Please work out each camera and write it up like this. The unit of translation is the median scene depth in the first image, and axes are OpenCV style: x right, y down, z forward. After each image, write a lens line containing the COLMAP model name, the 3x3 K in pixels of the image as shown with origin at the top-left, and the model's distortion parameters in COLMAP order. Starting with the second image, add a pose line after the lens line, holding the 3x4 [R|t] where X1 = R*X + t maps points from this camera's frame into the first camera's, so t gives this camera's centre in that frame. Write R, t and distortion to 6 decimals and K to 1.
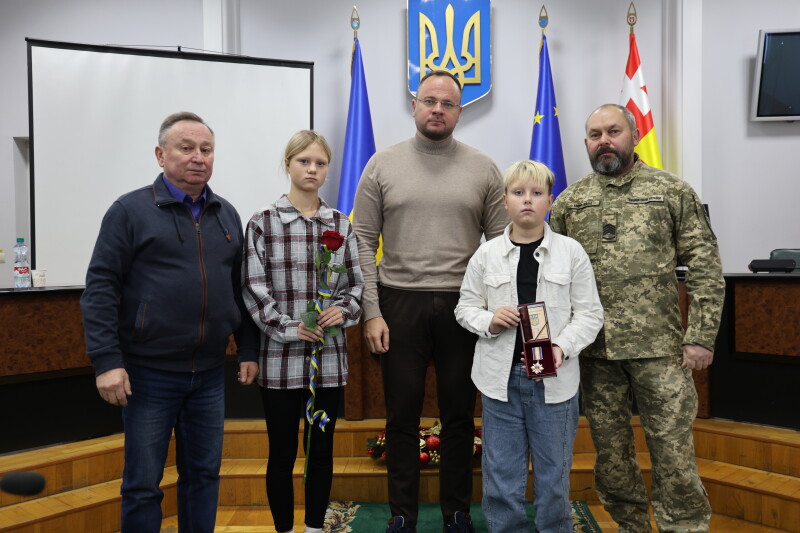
lens RADIAL K [[697.9, 0, 402.4], [0, 697.9, 264.4], [0, 0, 1]] dist [-0.012262, 0.071870]
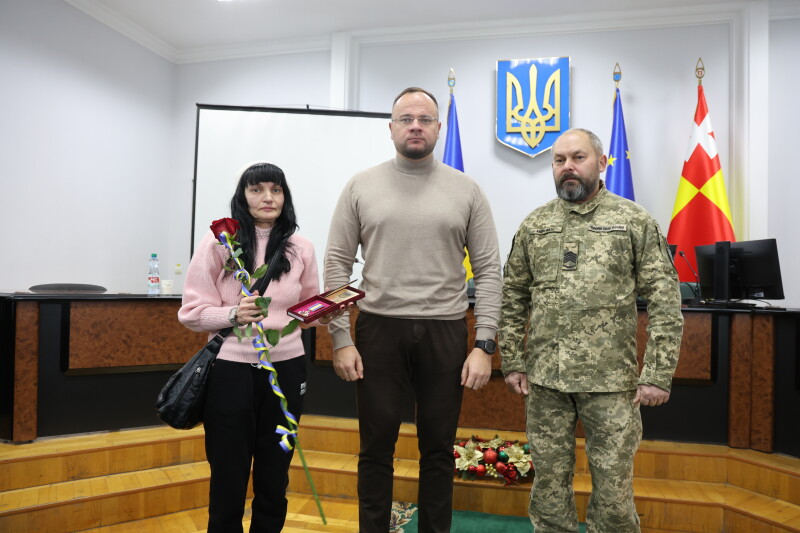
lens RADIAL K [[546.3, 0, 400.0], [0, 546.3, 266.5], [0, 0, 1]] dist [-0.095463, 0.062375]
pose [[0.979573, 0.030698, -0.198734, 0.039689], [-0.037542, 0.998822, -0.030760, -0.001440], [0.197556, 0.037592, 0.979571, 0.097581]]
